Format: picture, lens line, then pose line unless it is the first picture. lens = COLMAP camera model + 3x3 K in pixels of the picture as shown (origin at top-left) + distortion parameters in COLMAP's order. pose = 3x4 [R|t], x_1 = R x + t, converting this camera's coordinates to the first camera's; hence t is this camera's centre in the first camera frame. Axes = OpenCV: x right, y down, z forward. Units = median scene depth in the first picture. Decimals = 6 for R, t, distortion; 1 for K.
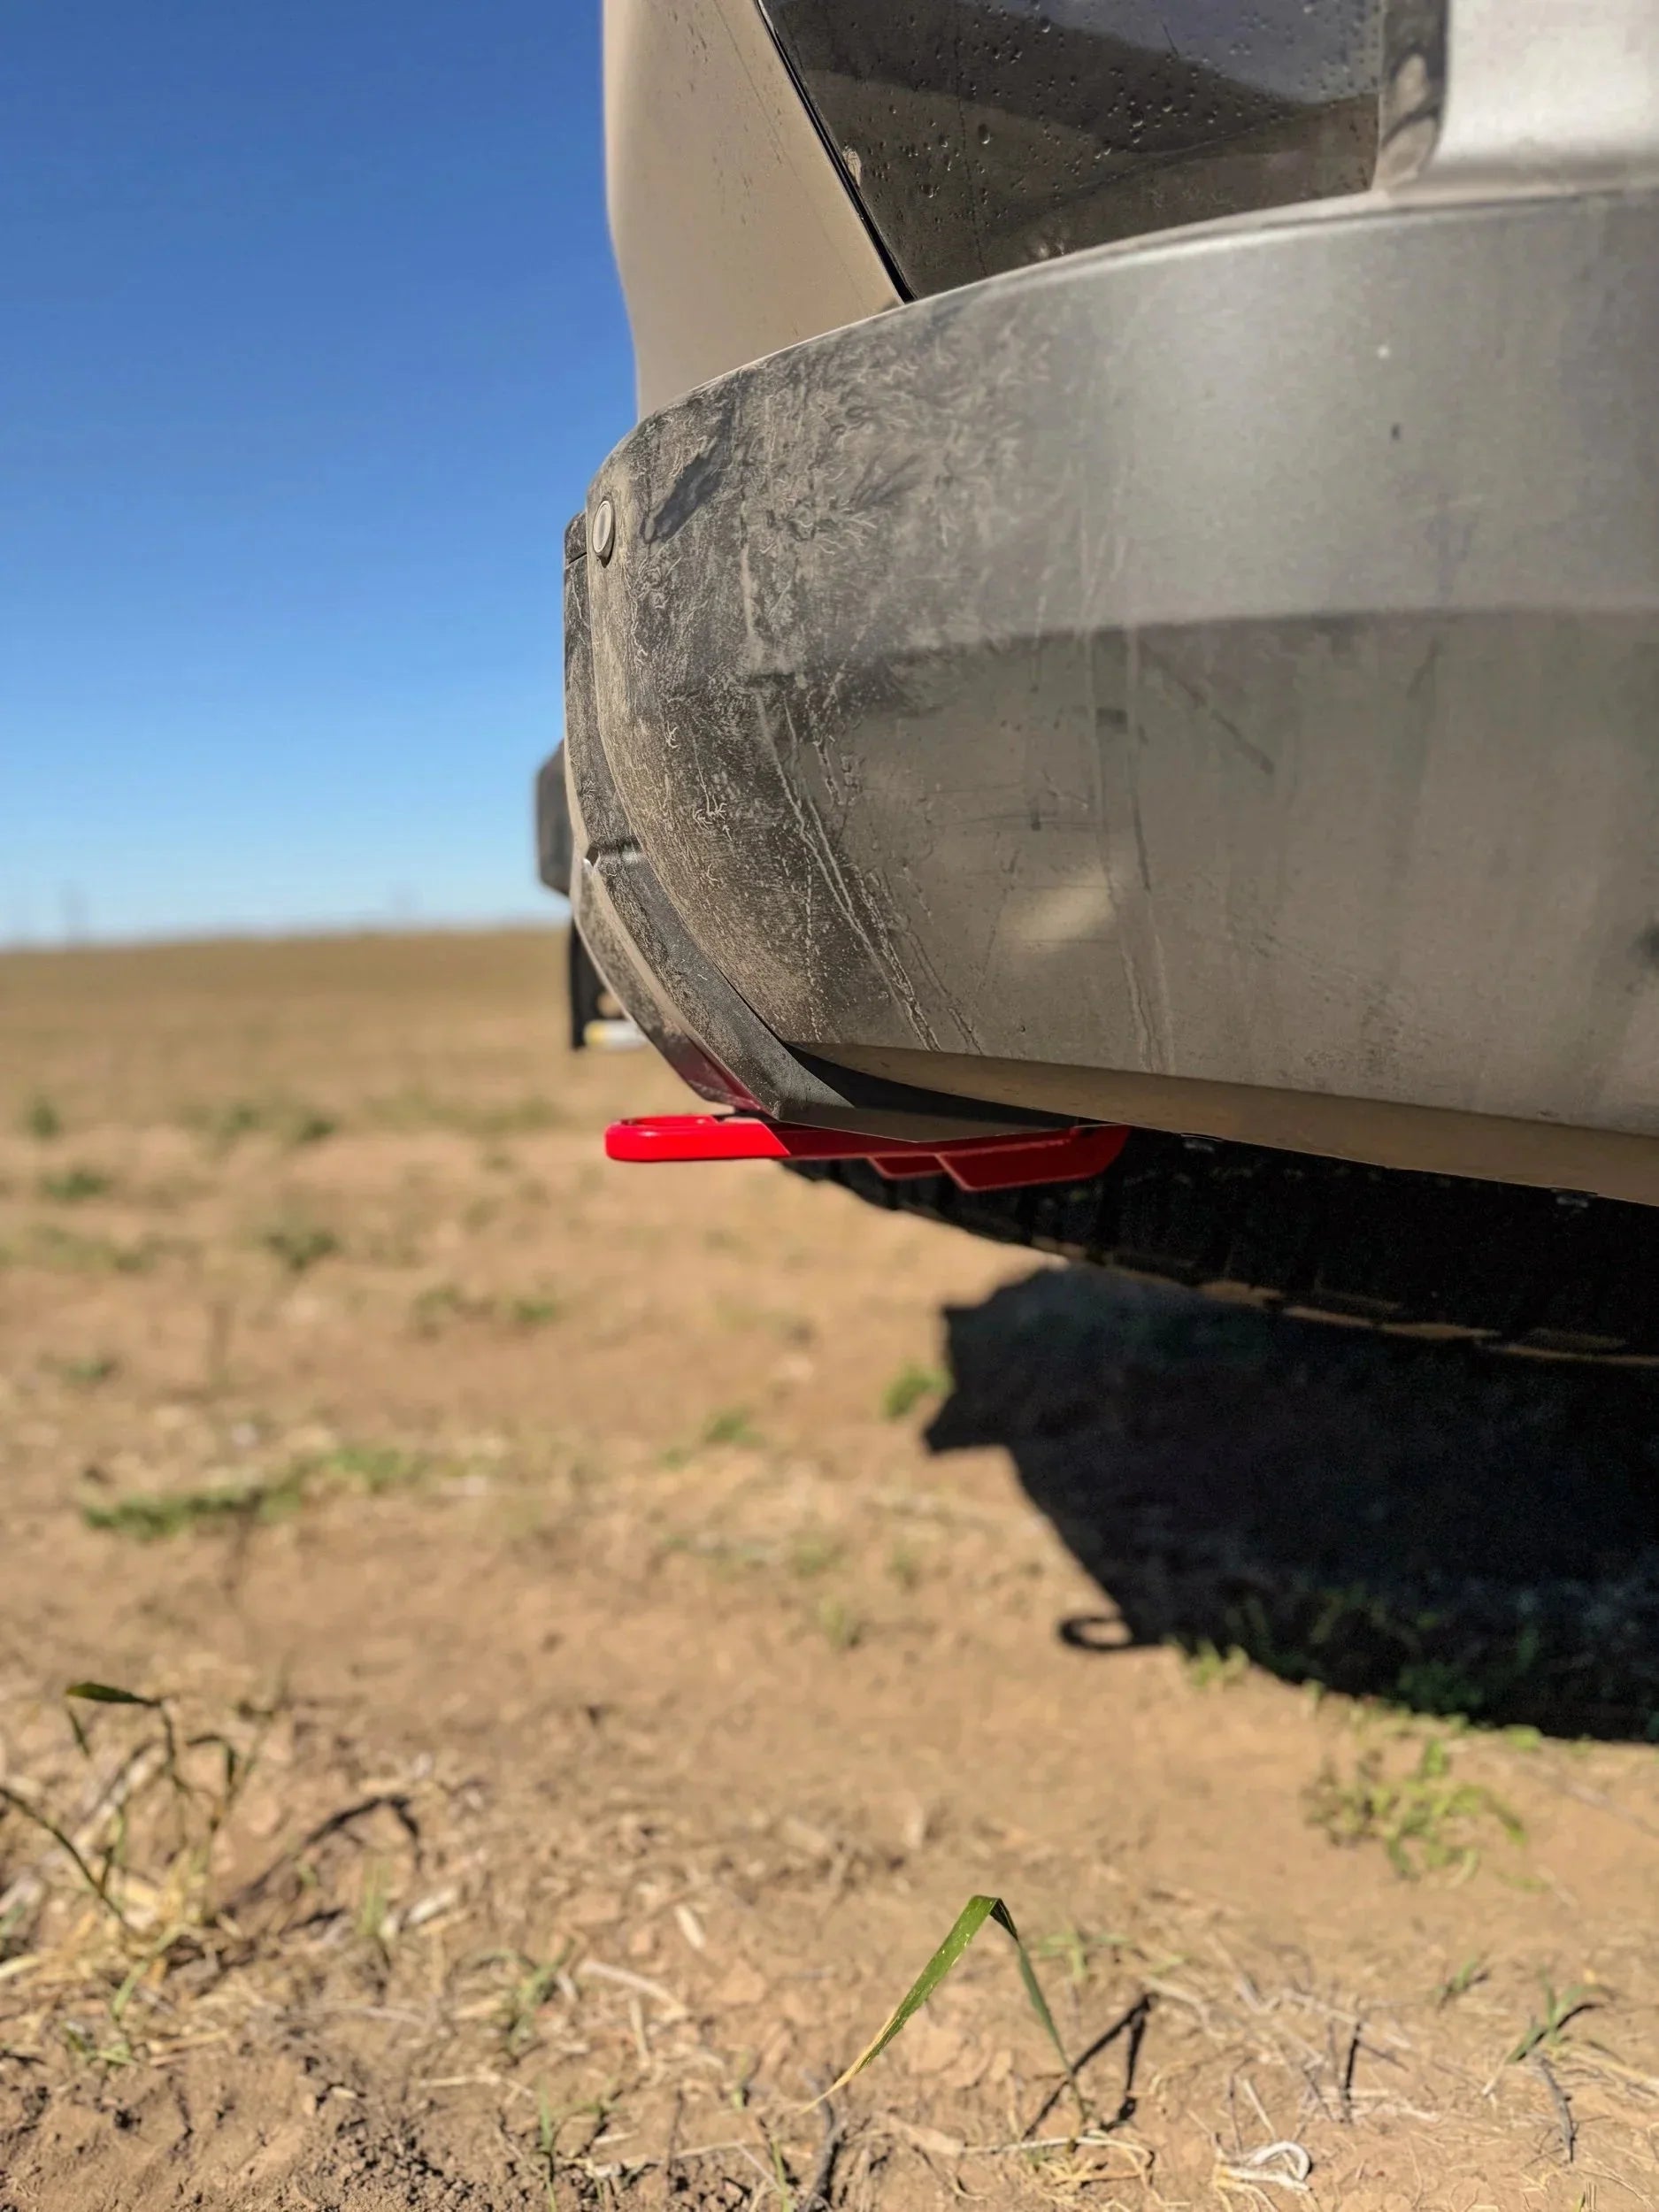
lens RADIAL K [[1660.8, 0, 829.5], [0, 1660.8, 1106.0], [0, 0, 1]] dist [0.001022, -0.000102]
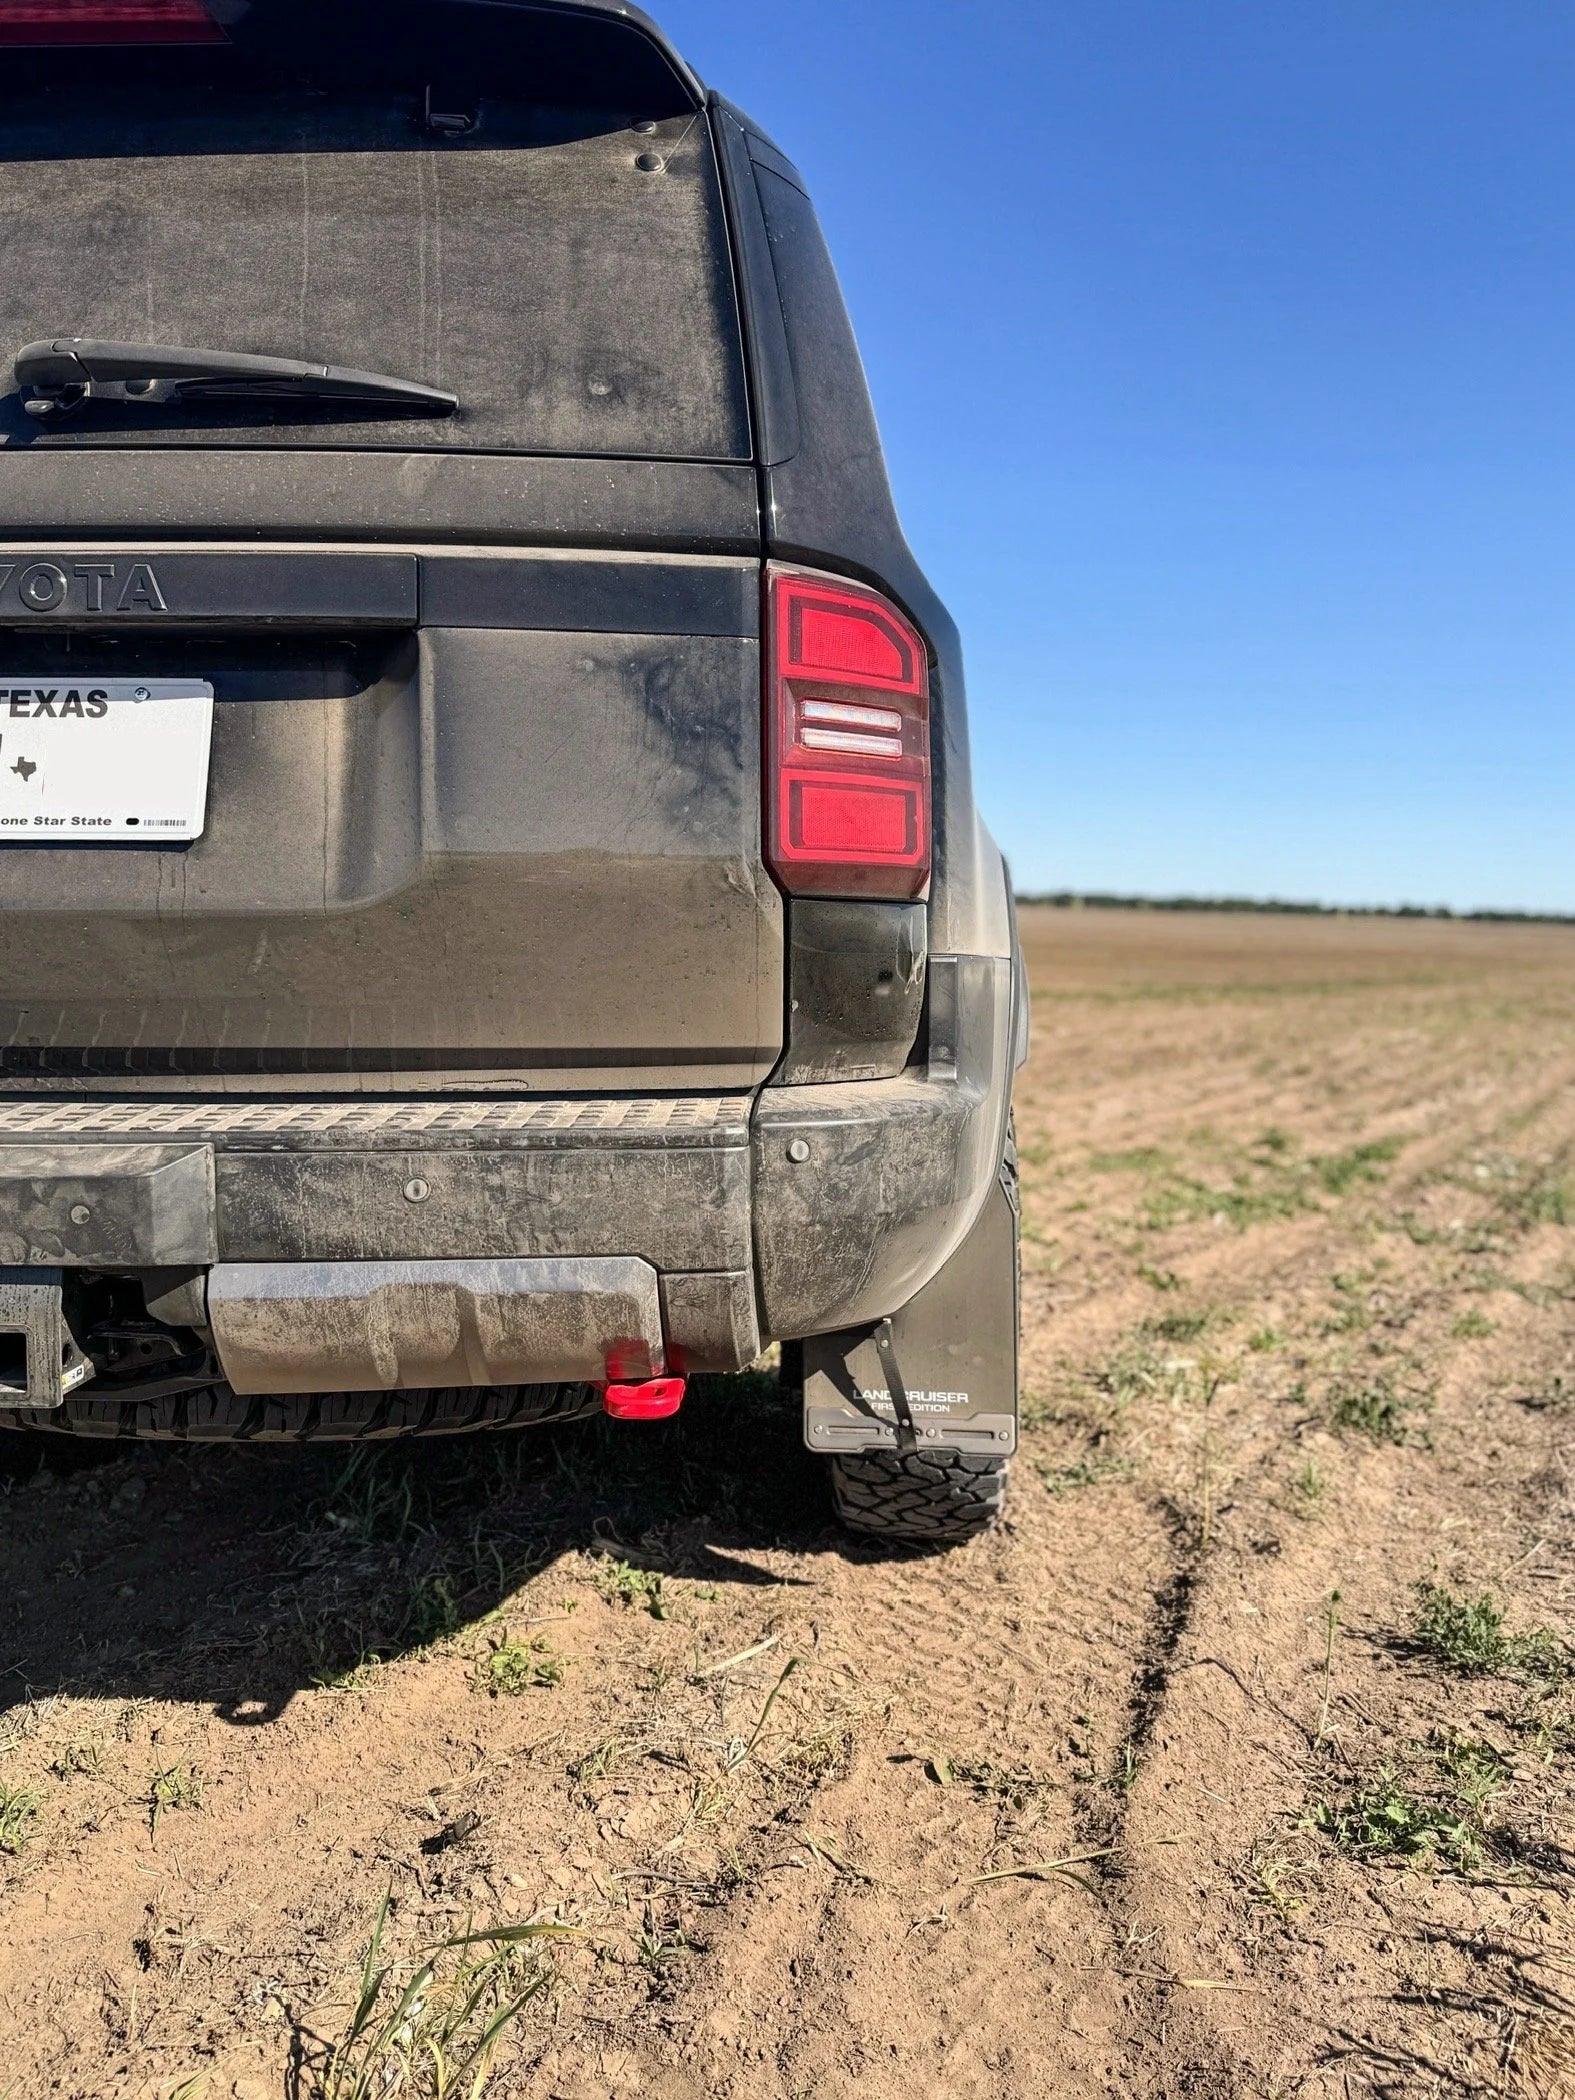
lens RADIAL K [[1640.6, 0, 787.5], [0, 1640.6, 1050.0], [0, 0, 1]] dist [0.000845, 0.002412]
pose [[0.036084, -0.032655, 0.998815, -3.068708], [0.081634, 0.996222, 0.029621, -0.665634], [-0.996009, 0.080469, 0.038613, 1.036279]]
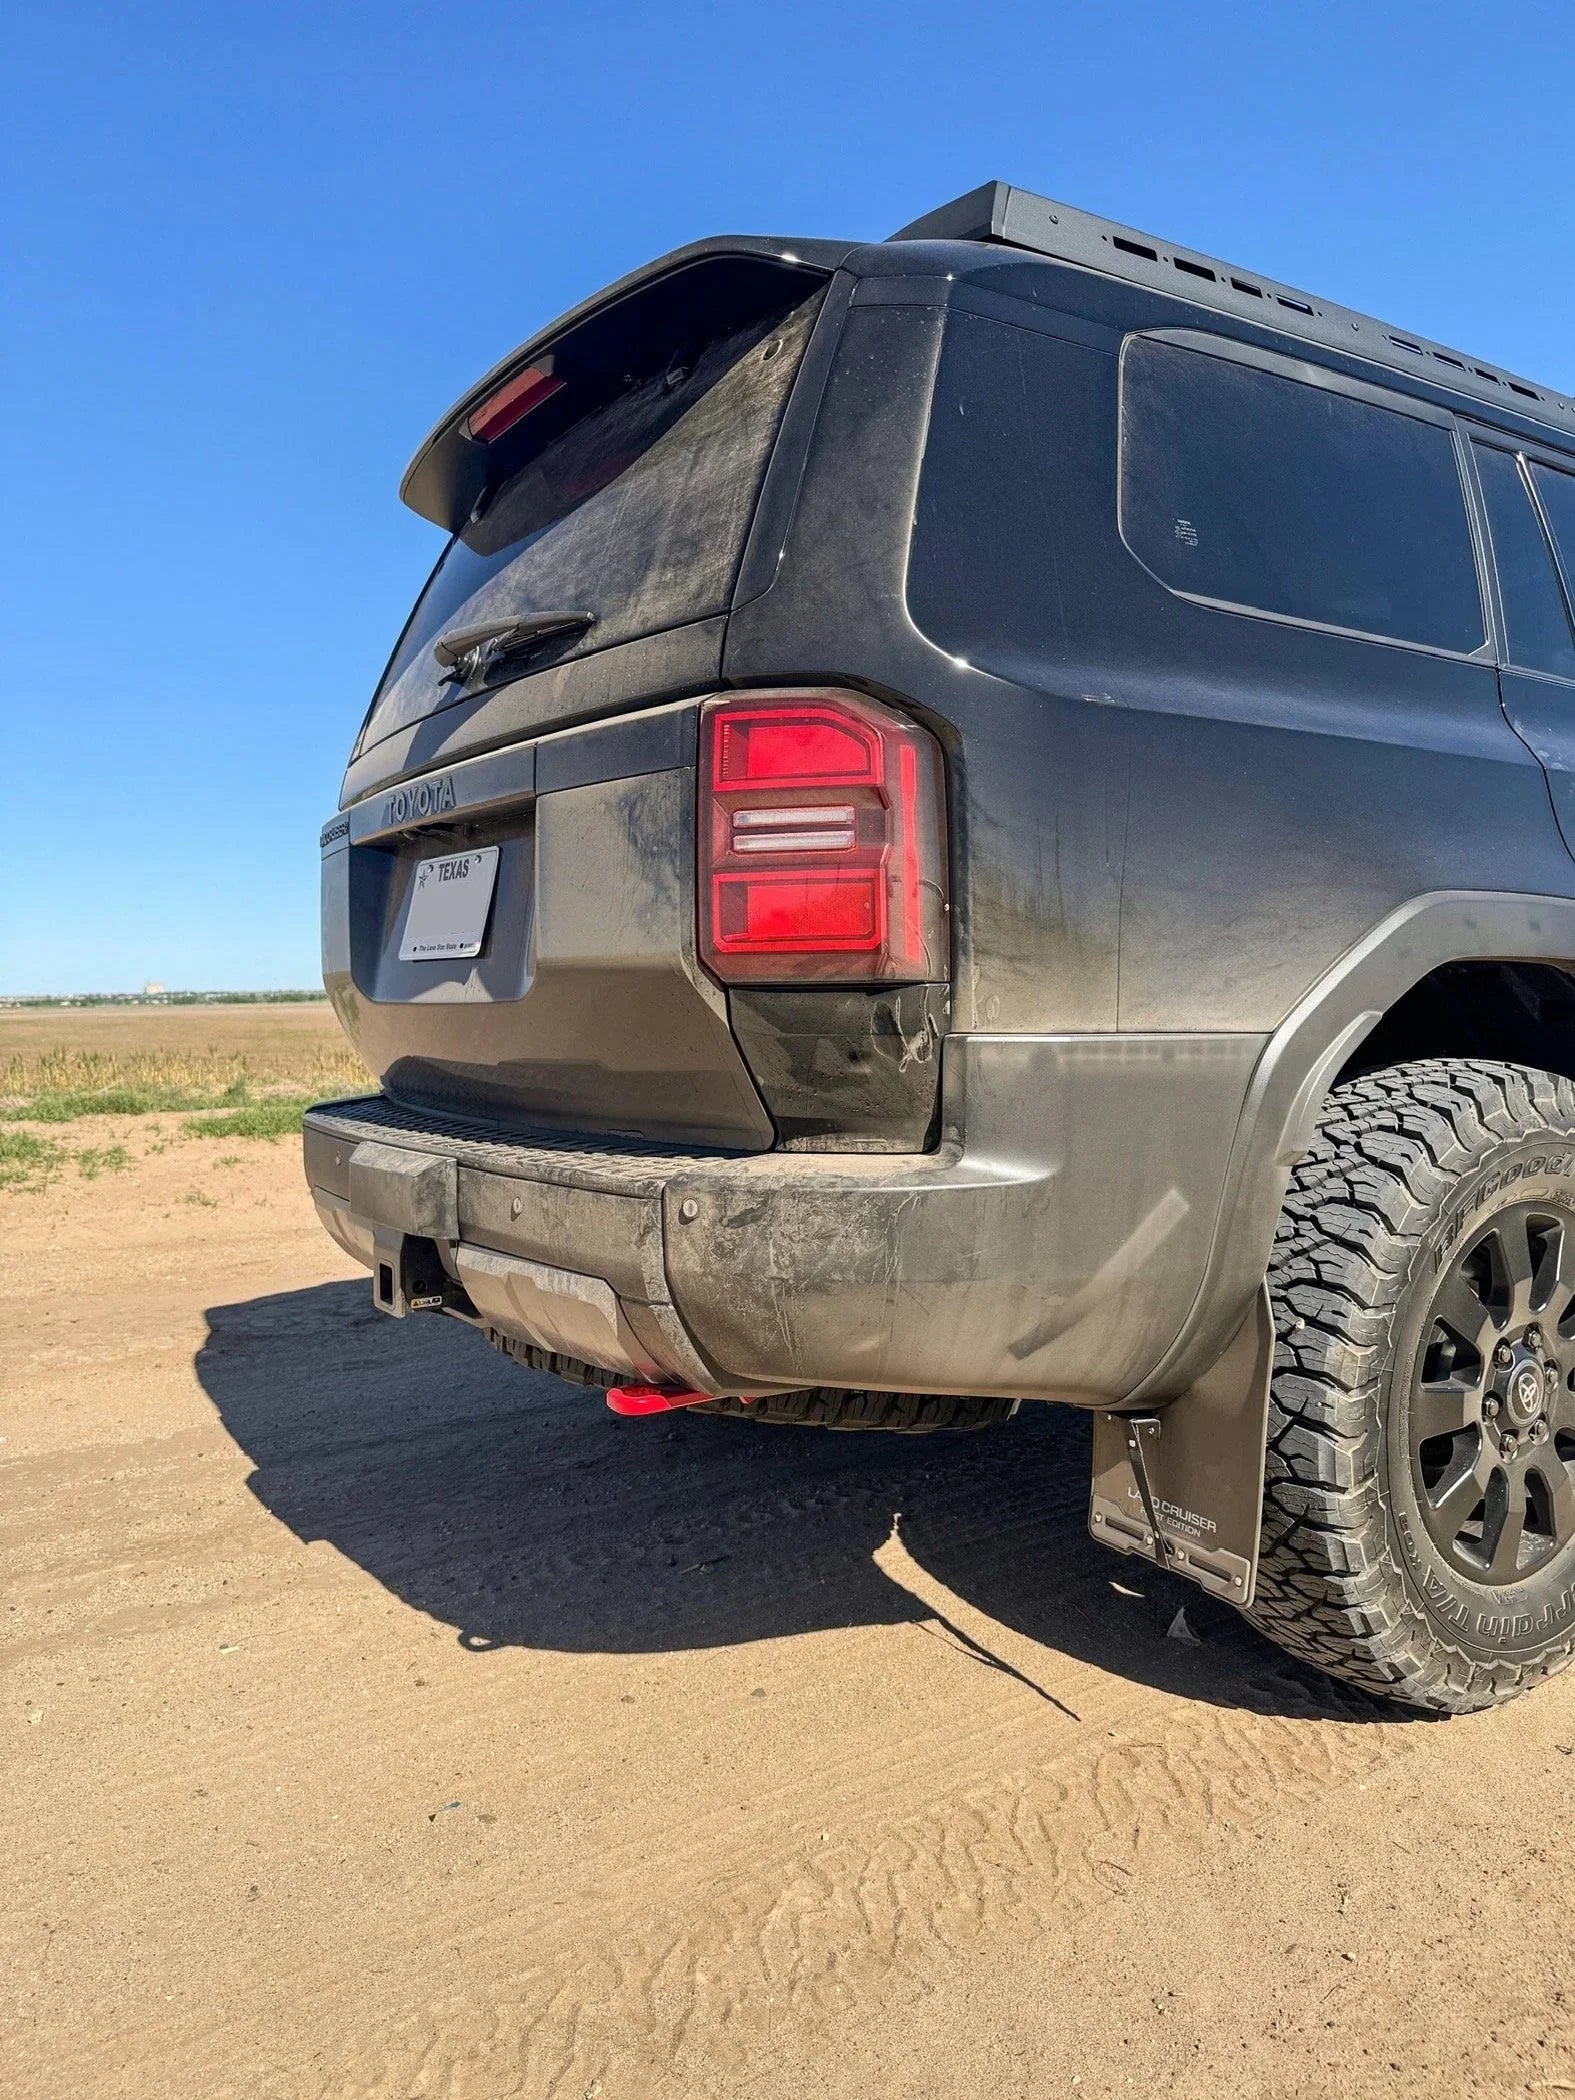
lens RADIAL K [[1640.6, 0, 787.5], [0, 1640.6, 1050.0], [0, 0, 1]] dist [0.000845, 0.002412]
pose [[0.876313, -0.003934, 0.481726, -1.591327], [0.033672, 0.998021, -0.053104, -0.537564], [-0.480564, 0.062756, 0.874712, -1.893114]]
